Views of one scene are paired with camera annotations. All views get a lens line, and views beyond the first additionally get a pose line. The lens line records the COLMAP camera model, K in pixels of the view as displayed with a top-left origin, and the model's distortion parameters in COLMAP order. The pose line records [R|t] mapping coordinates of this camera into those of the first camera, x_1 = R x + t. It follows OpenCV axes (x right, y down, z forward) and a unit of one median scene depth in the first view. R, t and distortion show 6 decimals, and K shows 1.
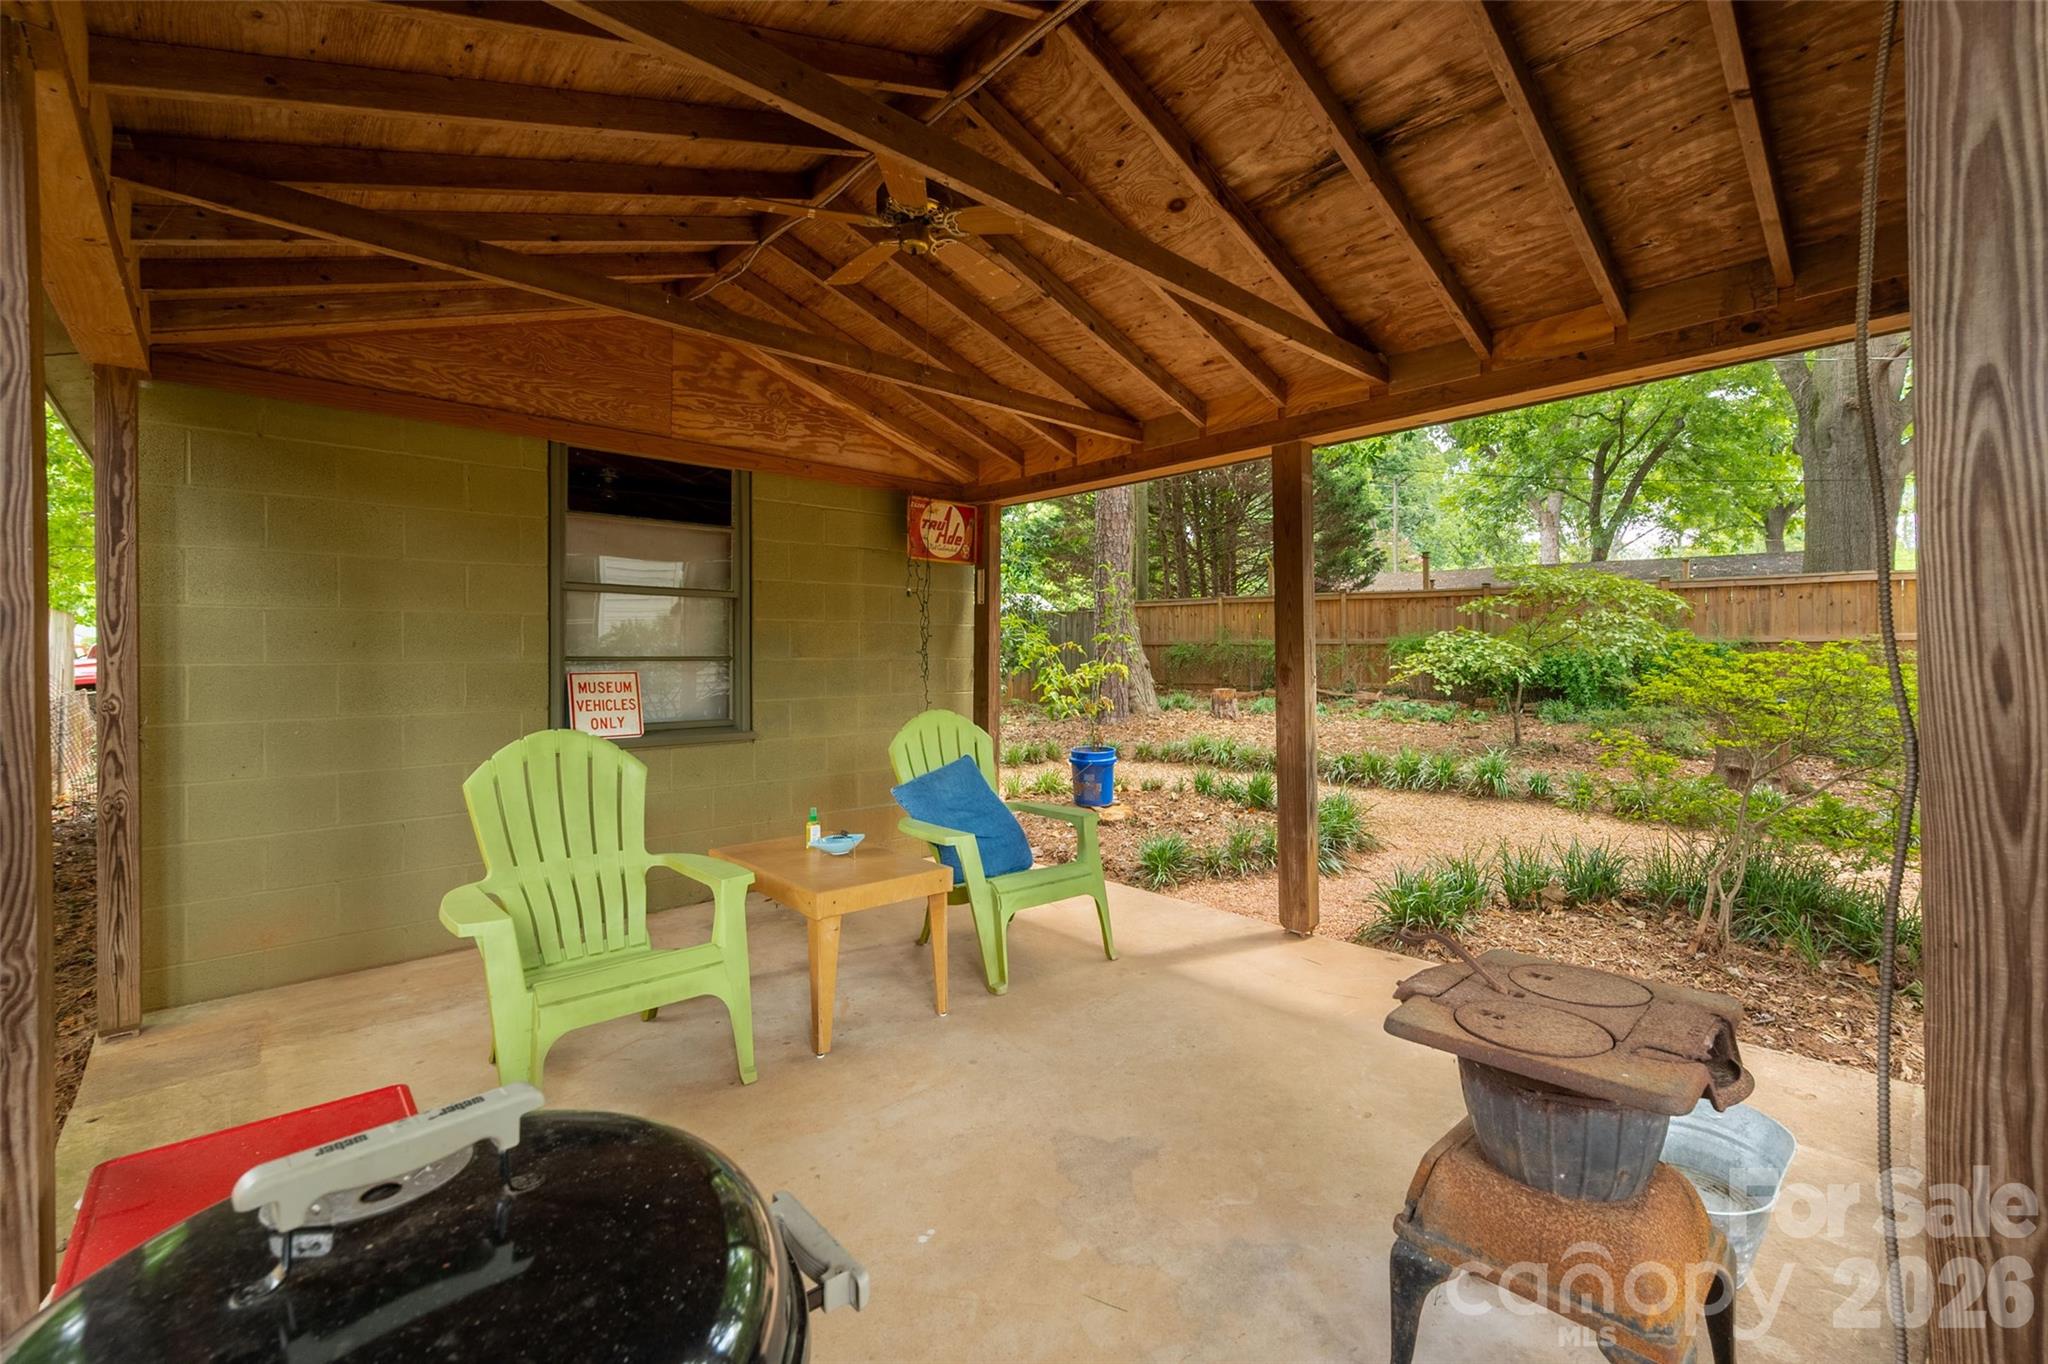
lens RADIAL K [[875.7, 0, 1054.5], [0, 875.7, 655.7], [0, 0, 1]] dist [-0.000439, -0.000101]
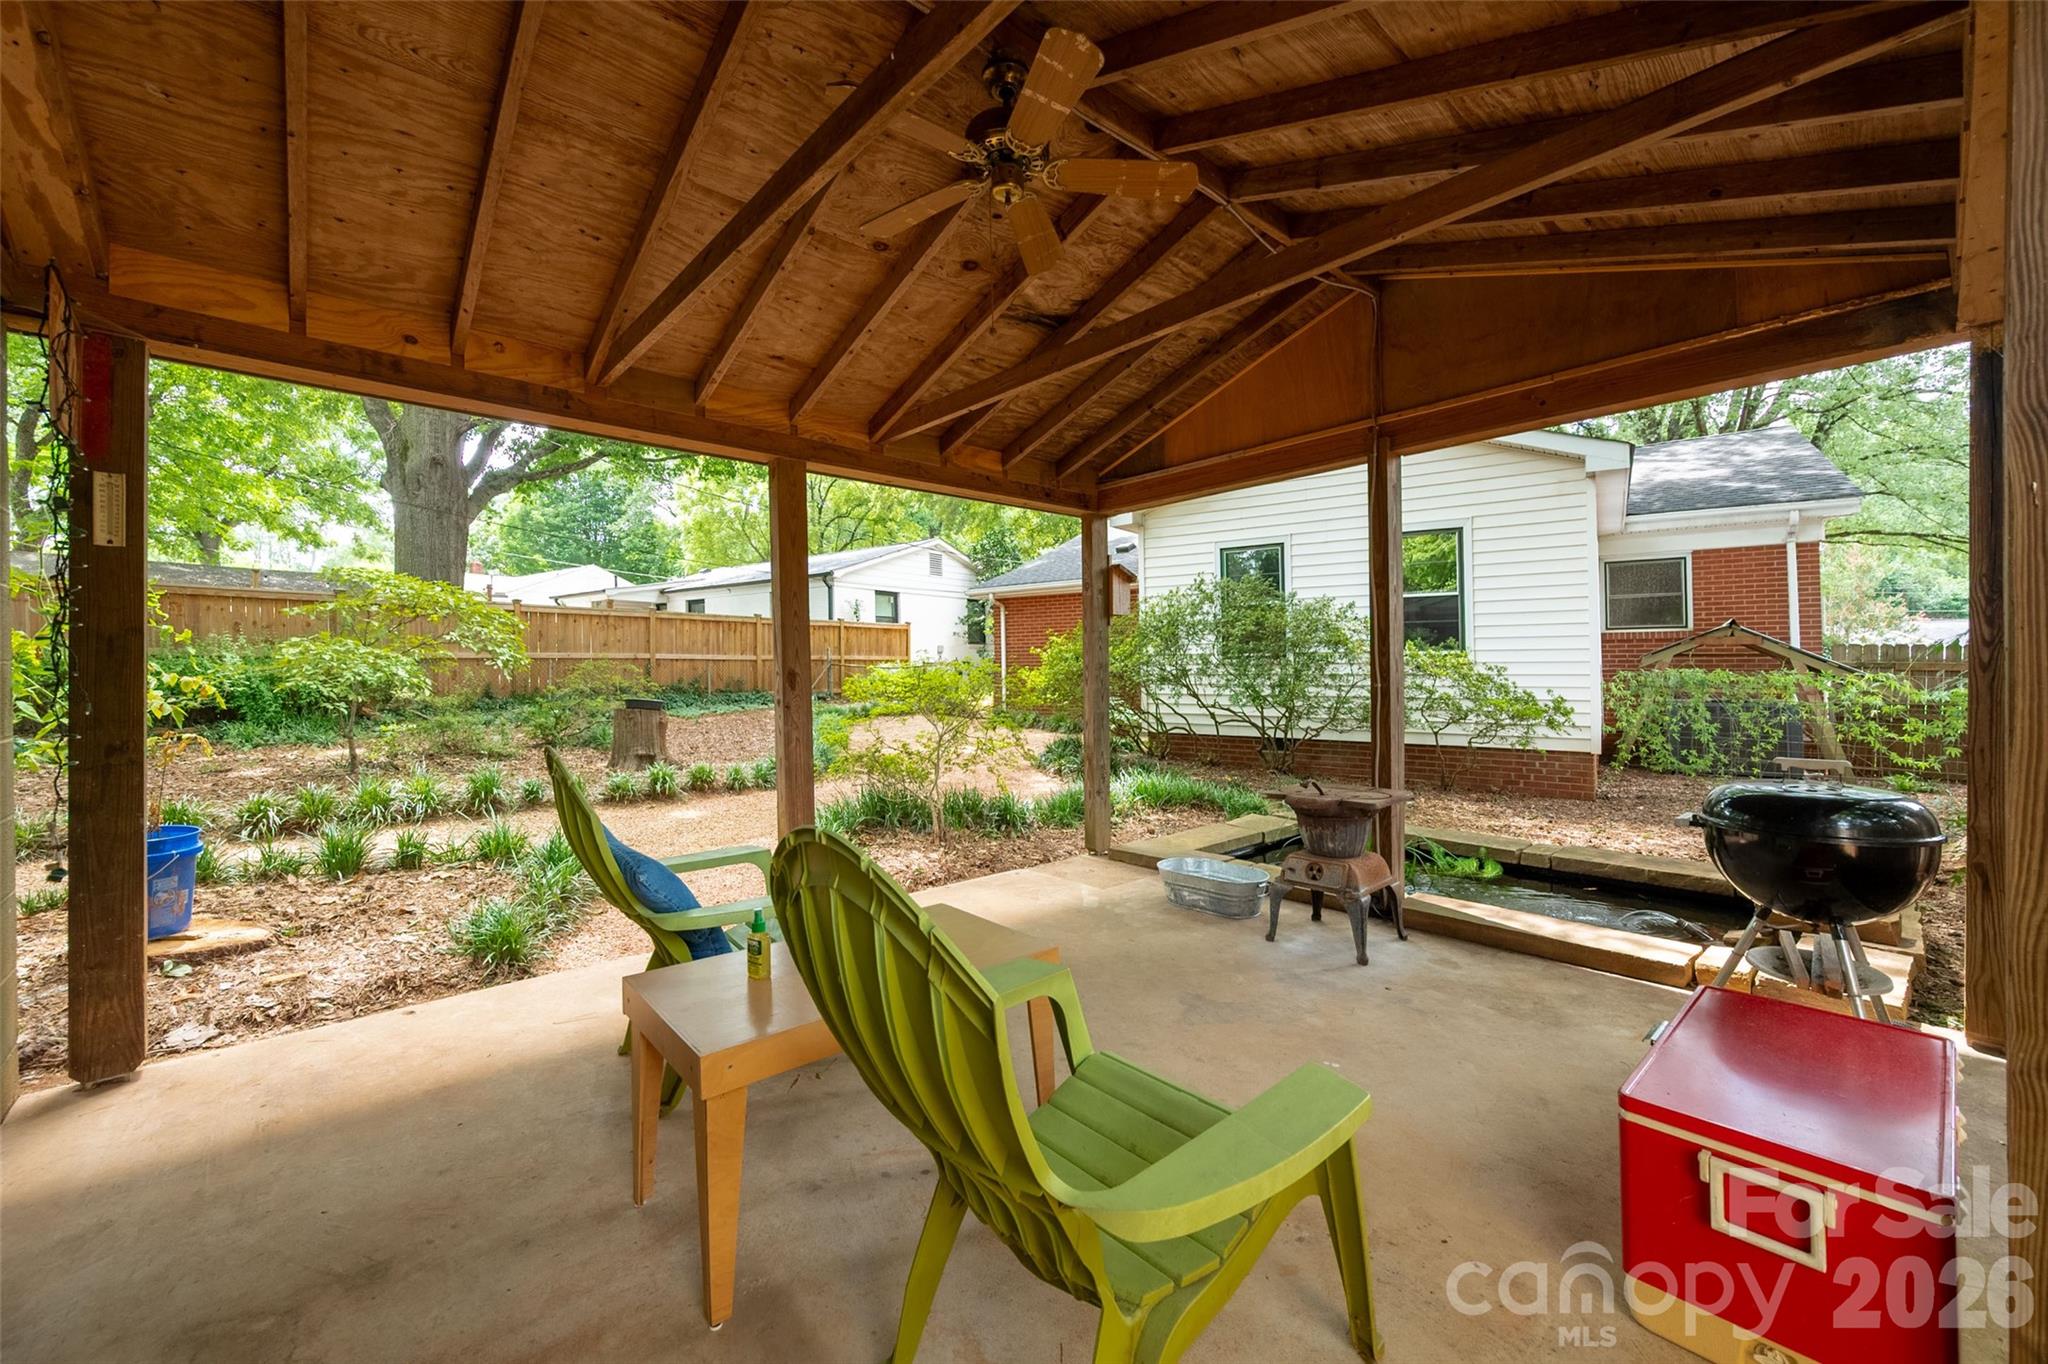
lens RADIAL K [[818.4, 0, 1024.0], [0, 818.4, 682.0], [0, 0, 1]] dist [0.002681, 0.000010]
pose [[0.031557, -0.012248, 0.999427, -0.663078], [0.003332, 0.999921, 0.012149, 0.013259], [-0.999496, 0.002947, 0.031596, 0.652185]]
